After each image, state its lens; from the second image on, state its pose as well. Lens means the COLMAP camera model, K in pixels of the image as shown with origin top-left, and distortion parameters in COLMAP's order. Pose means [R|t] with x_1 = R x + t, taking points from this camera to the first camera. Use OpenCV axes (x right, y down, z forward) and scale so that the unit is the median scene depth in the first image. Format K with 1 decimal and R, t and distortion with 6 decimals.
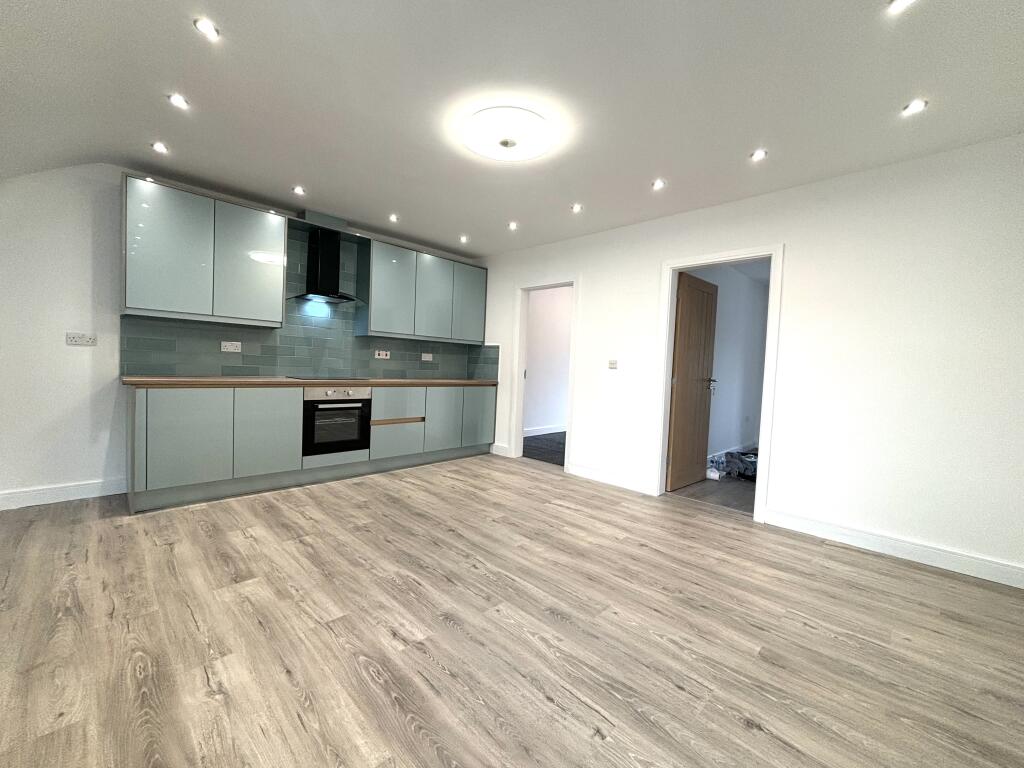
lens RADIAL K [[412.7, 0, 511.2], [0, 412.7, 381.9], [0, 0, 1]] dist [0.010817, -0.000546]
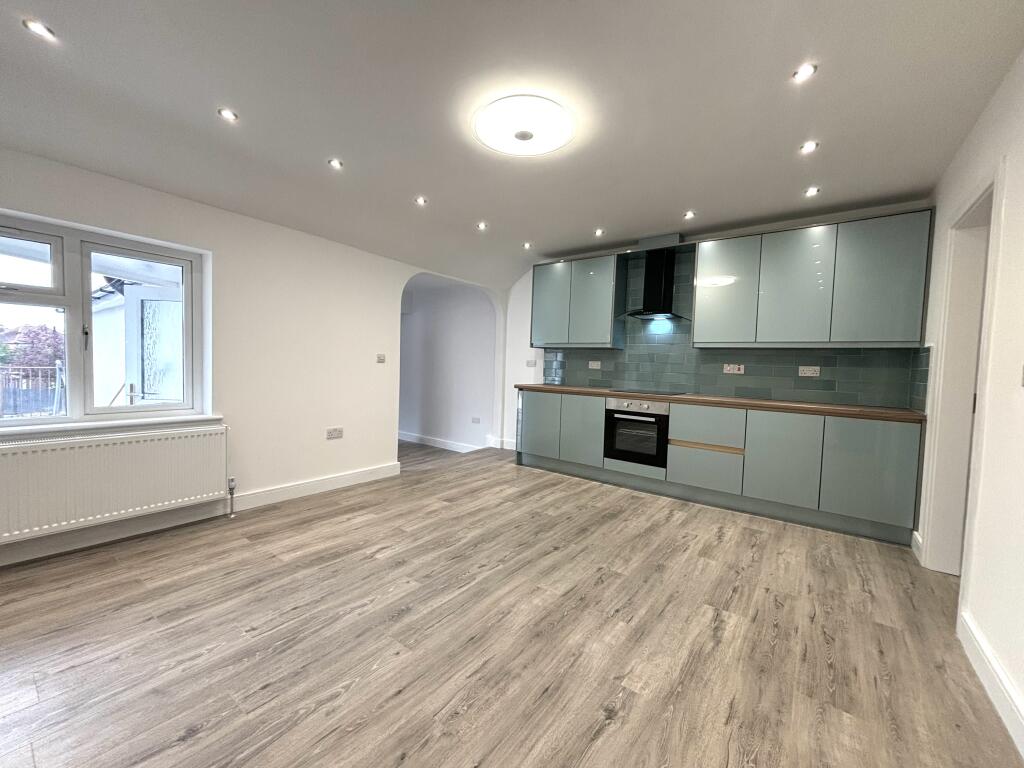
lens RADIAL K [[412.7, 0, 511.2], [0, 412.7, 381.9], [0, 0, 1]] dist [0.010817, -0.000546]
pose [[0.142232, 0.007248, -0.989807, 0.676661], [-0.066432, 0.997788, -0.002240, -0.011127], [0.987602, 0.066074, 0.142398, 0.641439]]
